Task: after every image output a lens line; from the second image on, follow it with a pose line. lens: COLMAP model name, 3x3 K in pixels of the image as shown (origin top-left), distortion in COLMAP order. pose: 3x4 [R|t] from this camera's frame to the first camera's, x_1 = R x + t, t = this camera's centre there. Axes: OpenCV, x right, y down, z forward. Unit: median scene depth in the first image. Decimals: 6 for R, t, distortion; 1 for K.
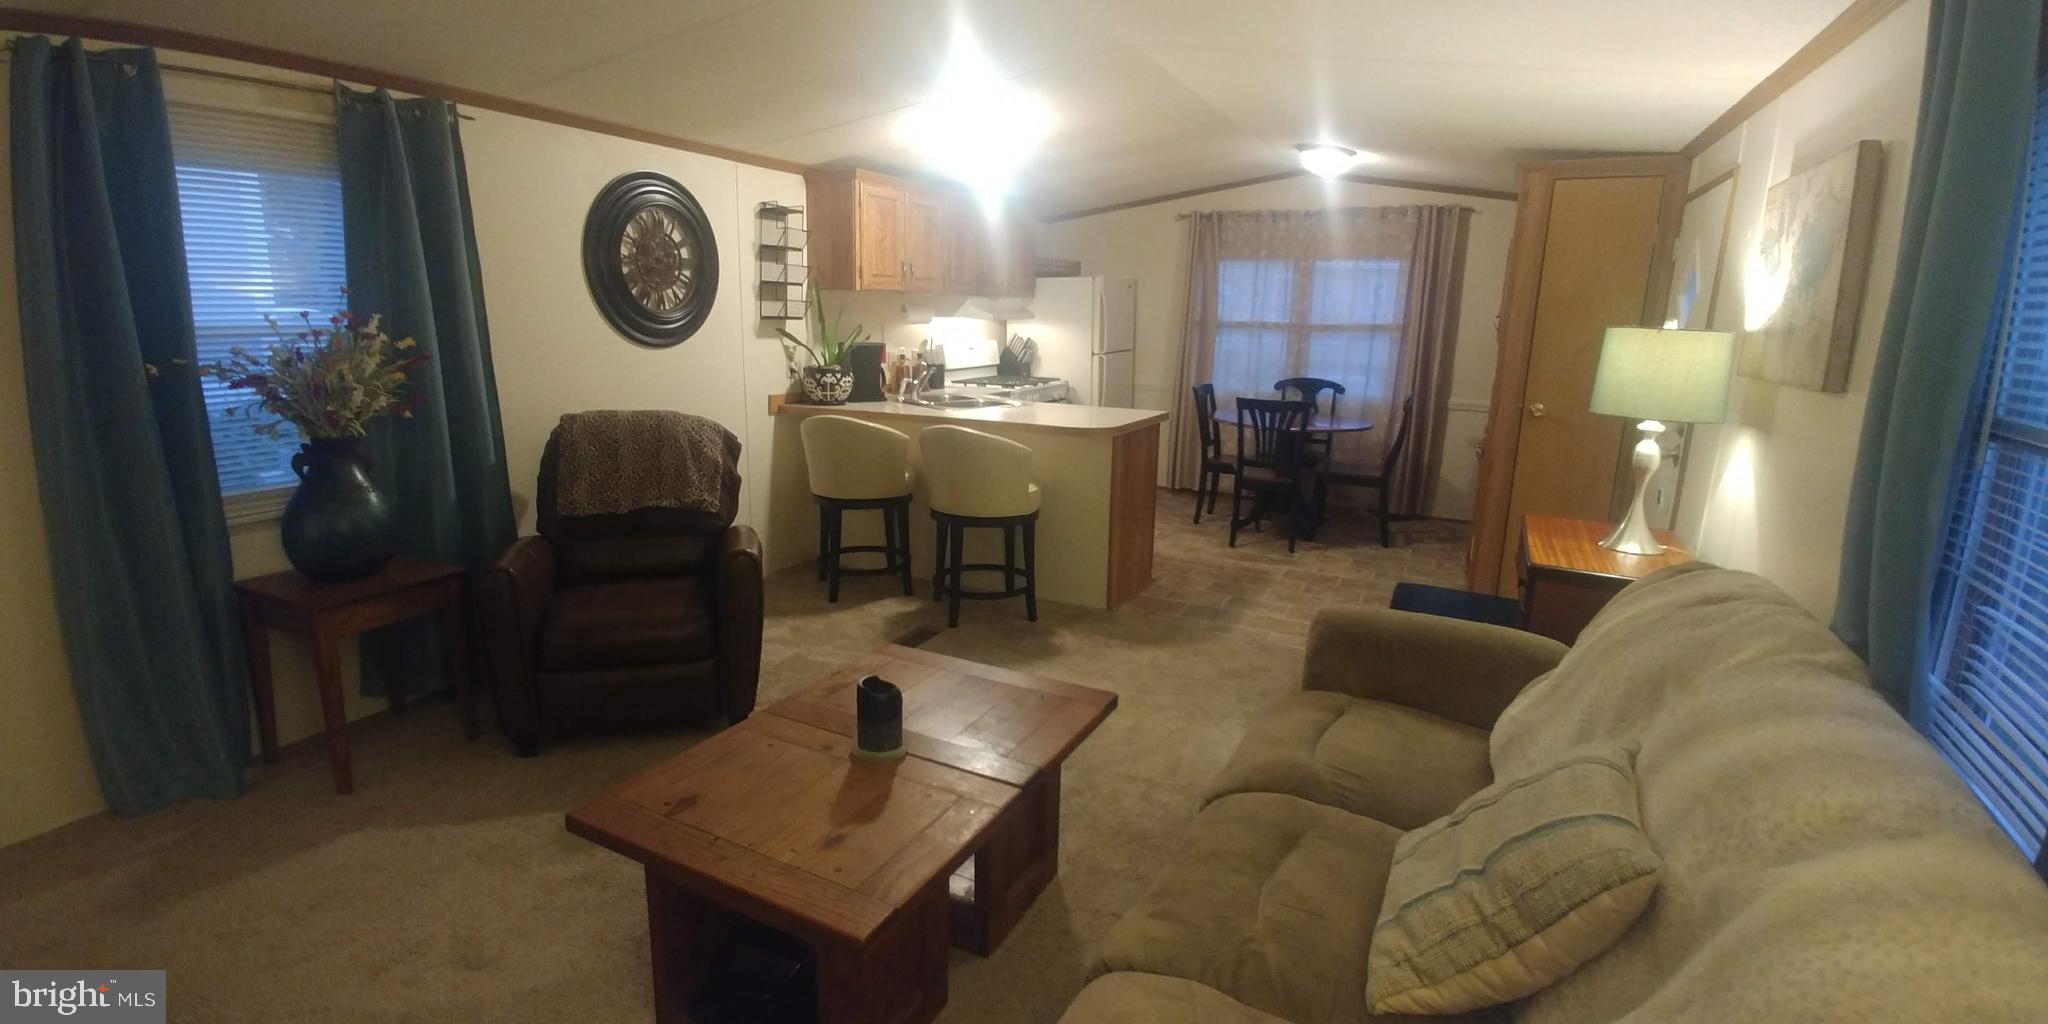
lens RADIAL K [[902.7, 0, 1004.8], [0, 902.7, 502.3], [0, 0, 1]] dist [-0.019974, 0.000021]
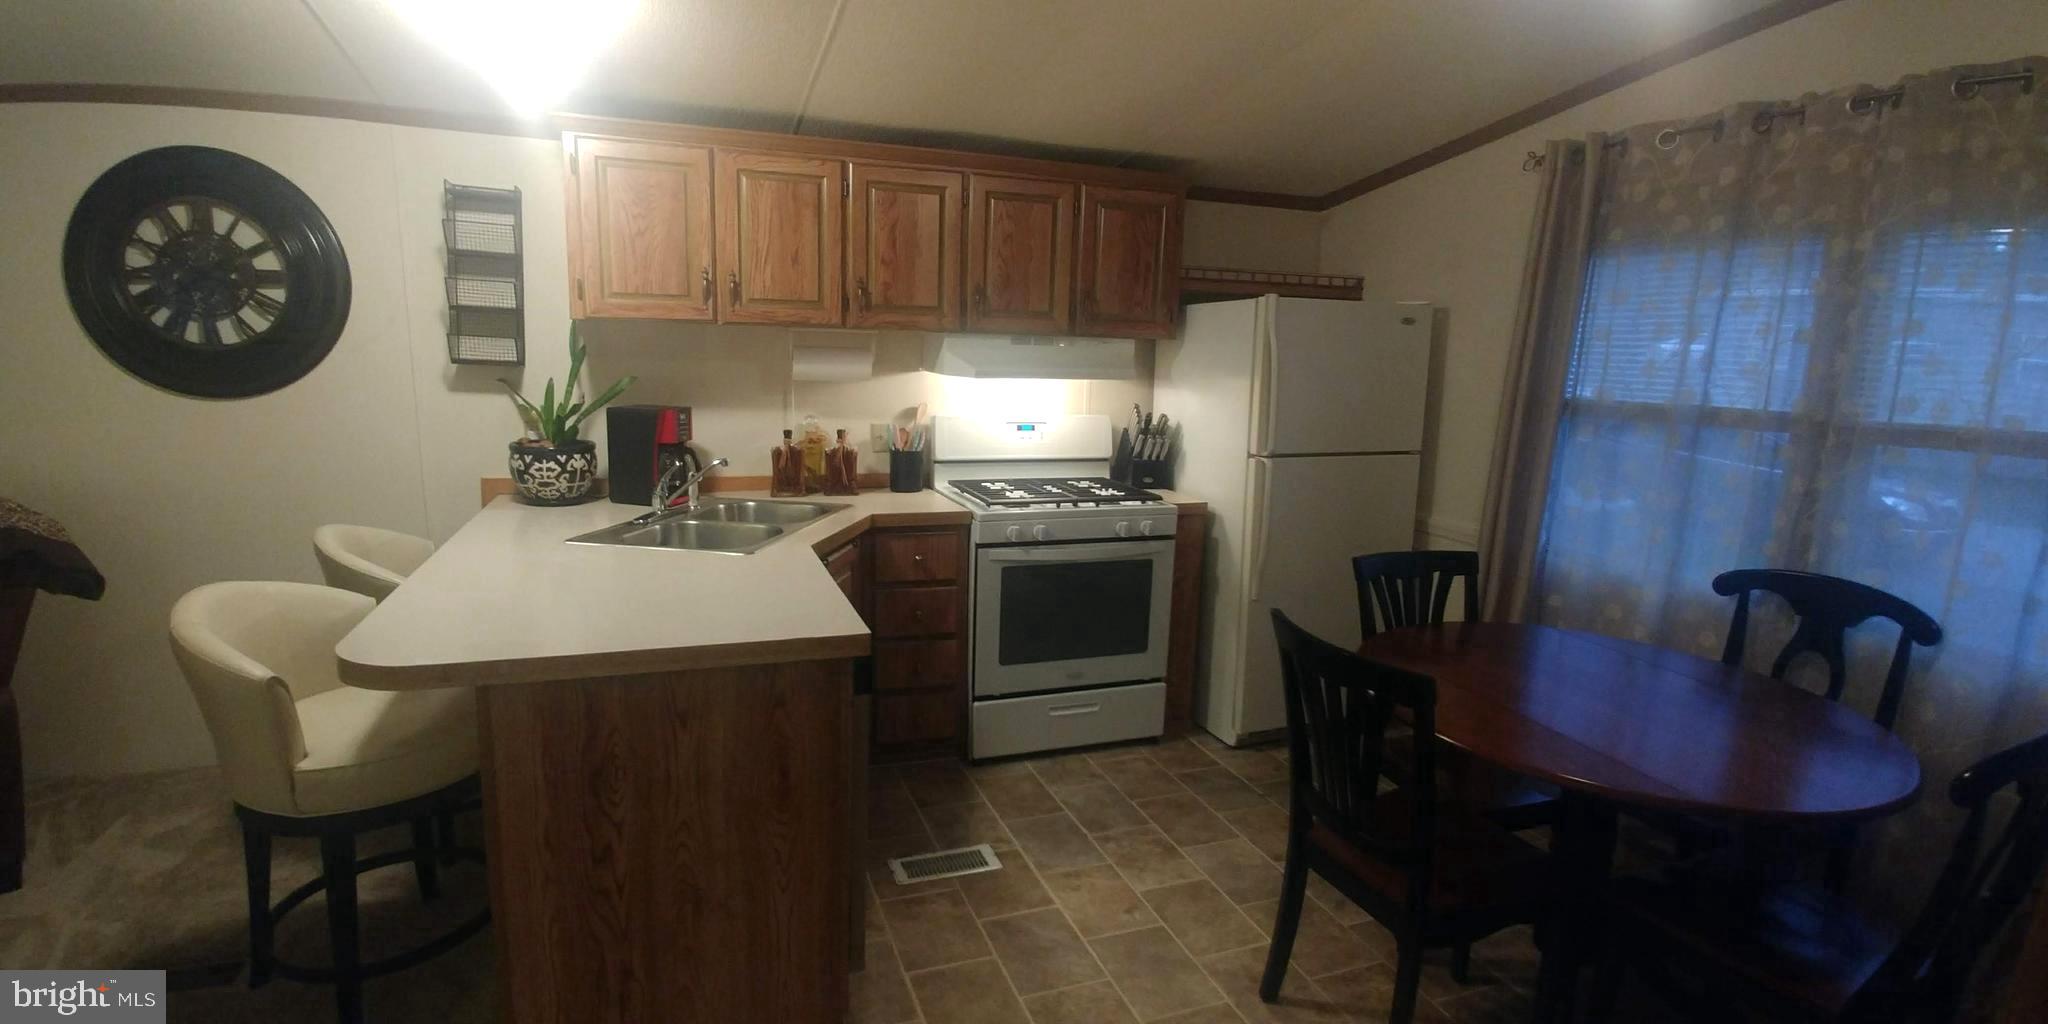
lens RADIAL K [[924.8, 0, 1011.9], [0, 924.8, 503.5], [0, 0, 1]] dist [-0.011858, 0.000260]
pose [[0.741556, 0.117921, -0.660447, 0.362974], [-0.159916, 0.987125, -0.003308, -0.124092], [0.651554, 0.108069, 0.750866, 0.579816]]
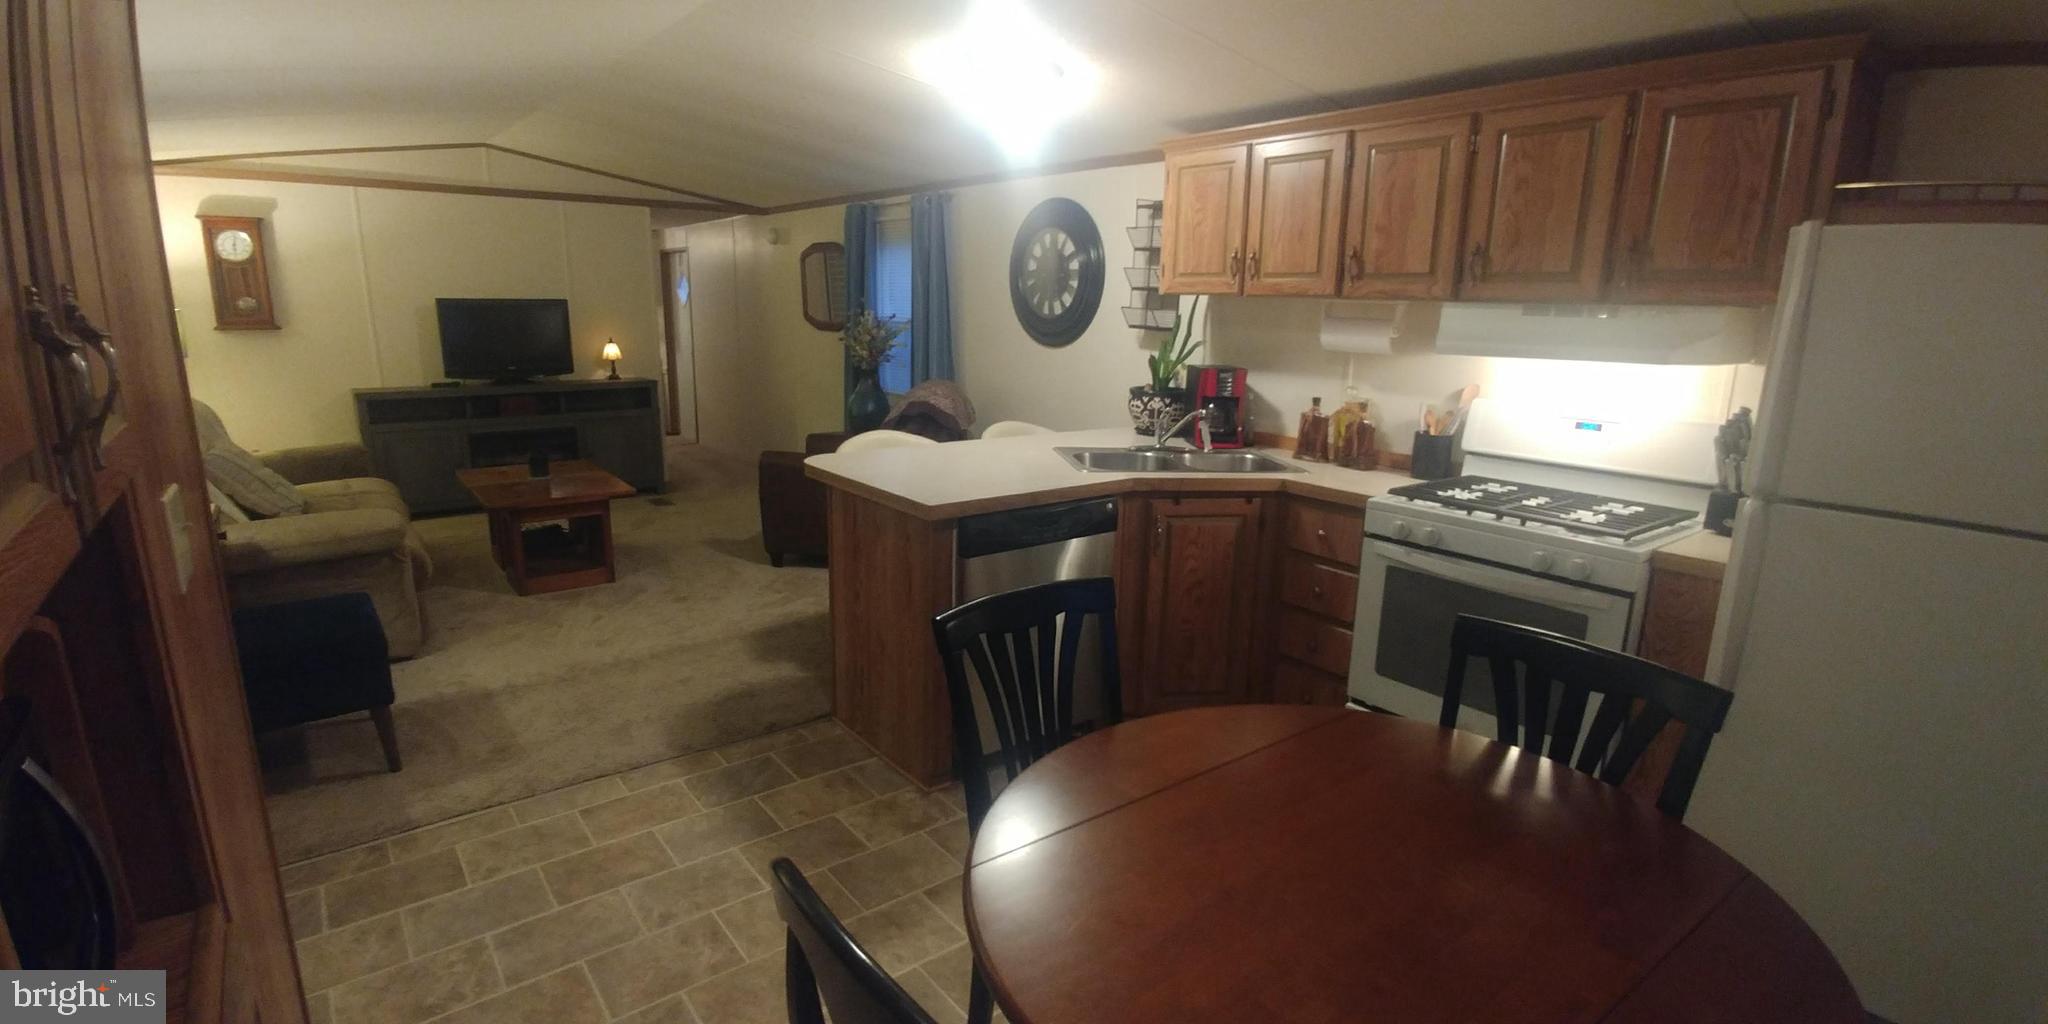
lens RADIAL K [[941.6, 0, 1026.0], [0, 941.6, 519.8], [0, 0, 1]] dist [-0.013249, 0.000859]
pose [[-0.401776, 0.181949, -0.897480, 0.510282], [-0.227882, 0.929365, 0.290430, -0.205876], [0.886930, 0.321208, -0.331934, 0.959137]]
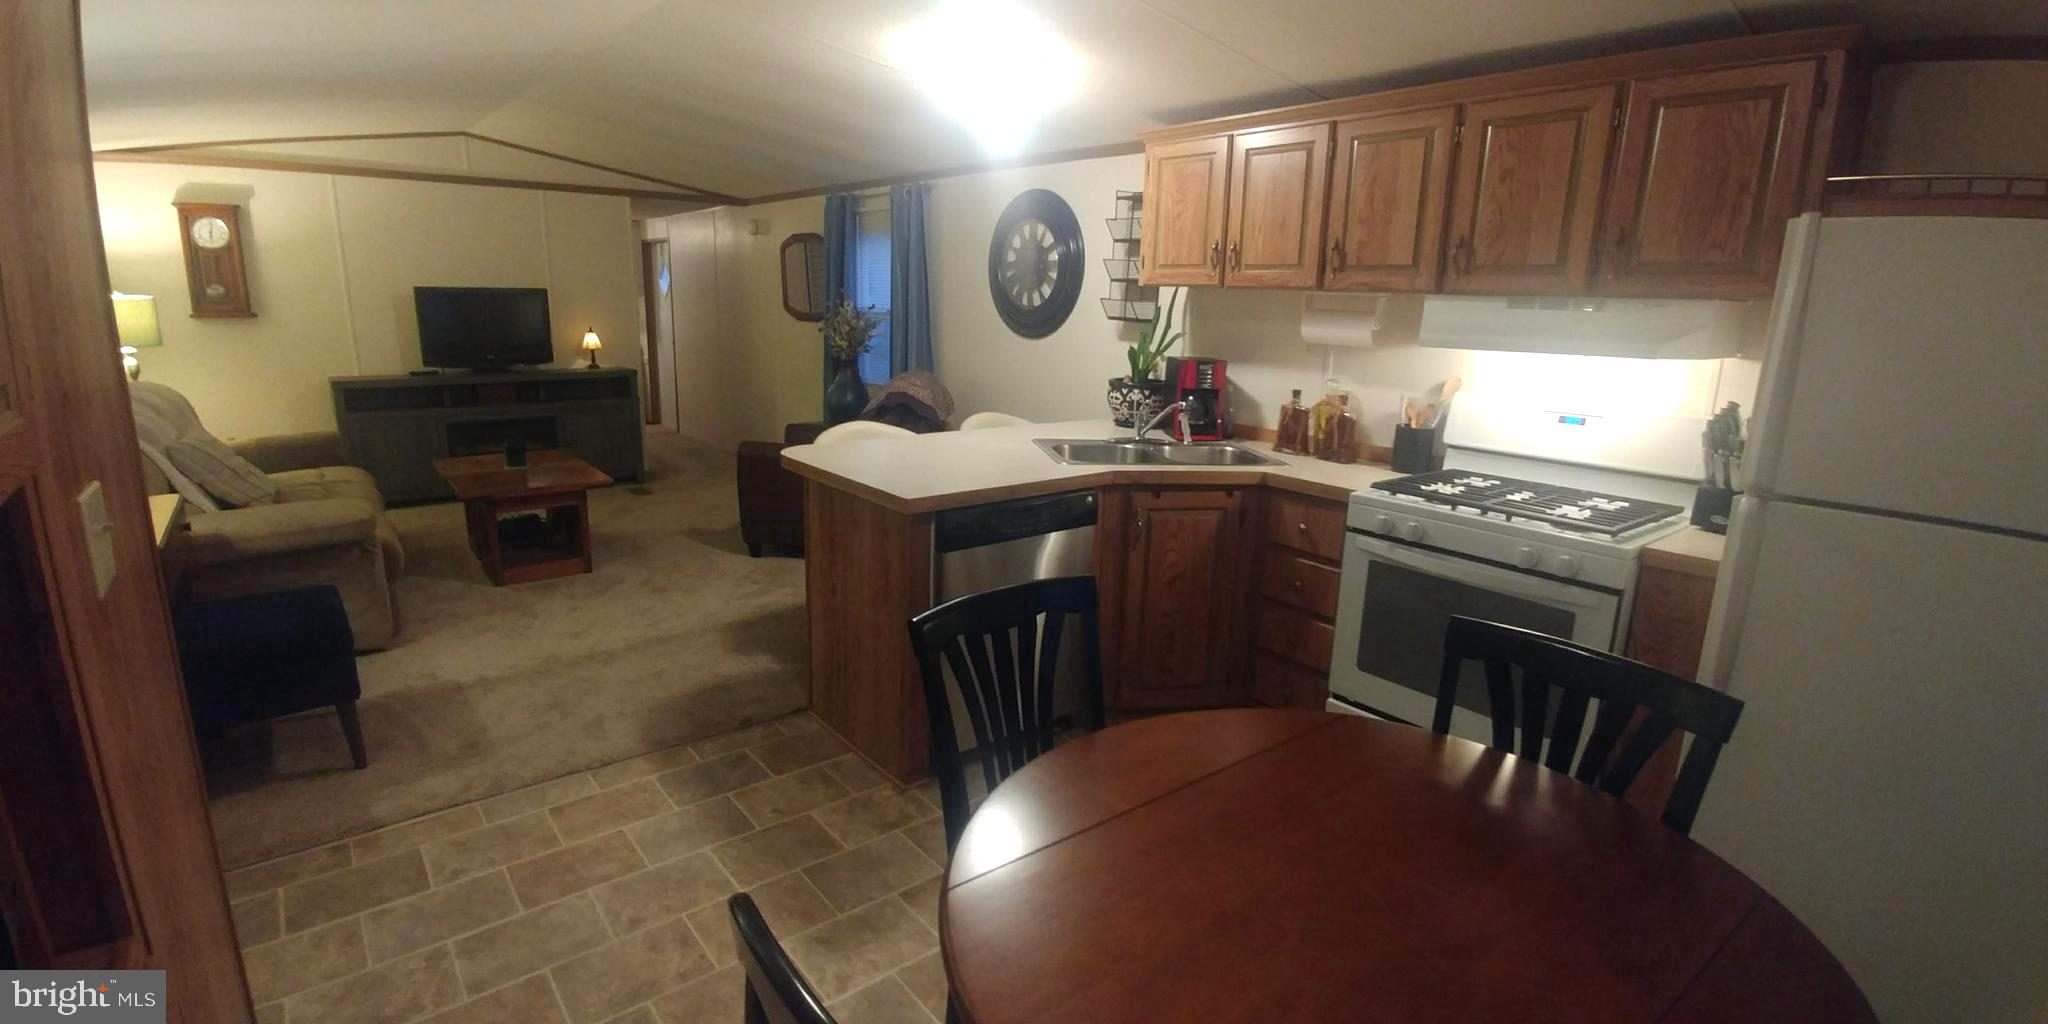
lens RADIAL K [[924.8, 0, 1011.9], [0, 924.8, 503.5], [0, 0, 1]] dist [-0.011858, 0.000260]
pose [[-0.394583, 0.177046, -0.901642, 0.496895], [-0.232708, 0.930017, 0.284457, -0.204168], [0.888905, 0.322061, -0.325769, 0.952920]]
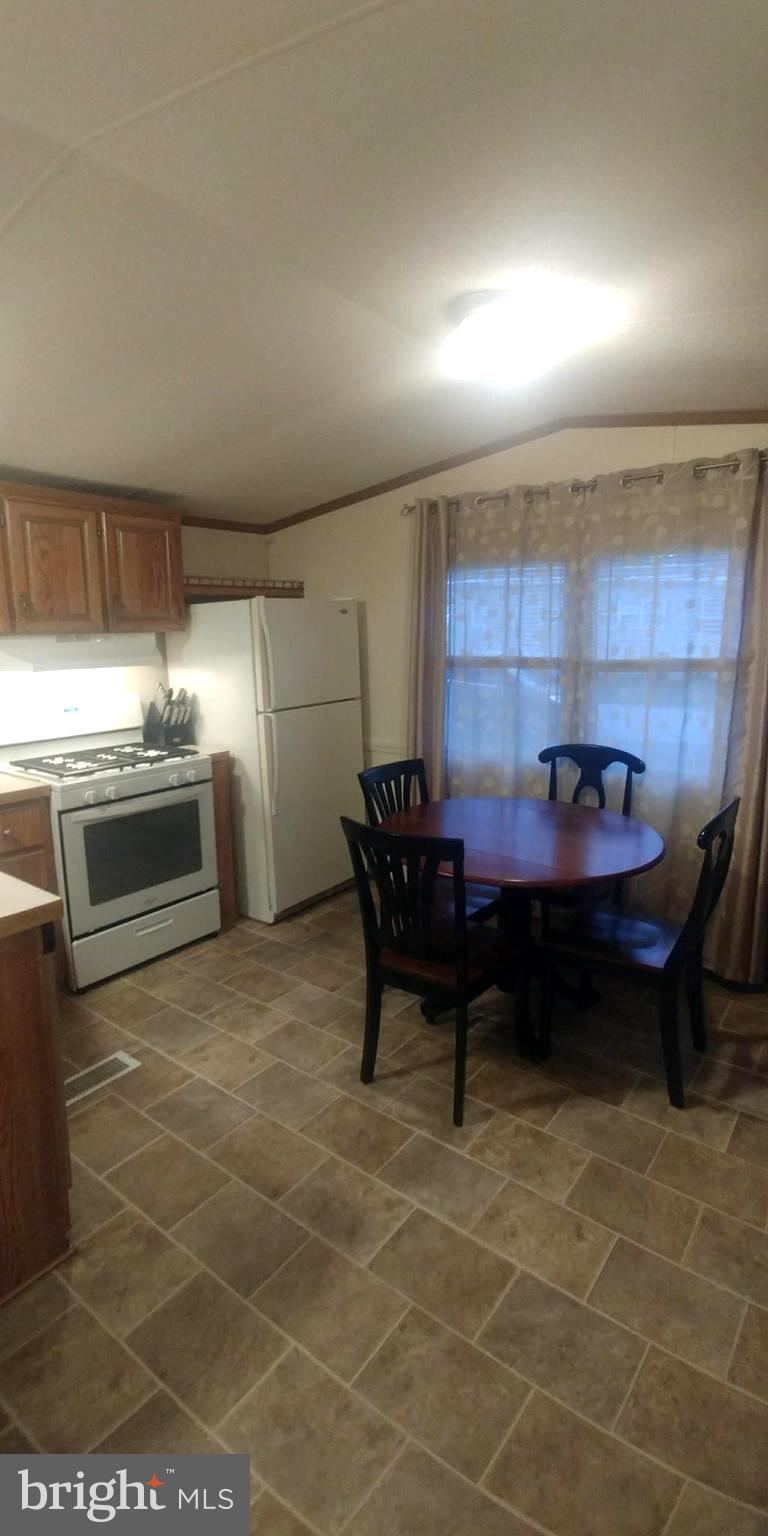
lens RADIAL K [[693.6, 0, 385.1], [0, 693.6, 743.2], [0, 0, 1]] dist [-0.011858, 0.000260]
pose [[0.984590, -0.004298, -0.174827, 0.304551], [-0.004972, 0.998606, -0.052552, -0.122426], [0.174809, 0.052611, 0.983196, 0.540627]]
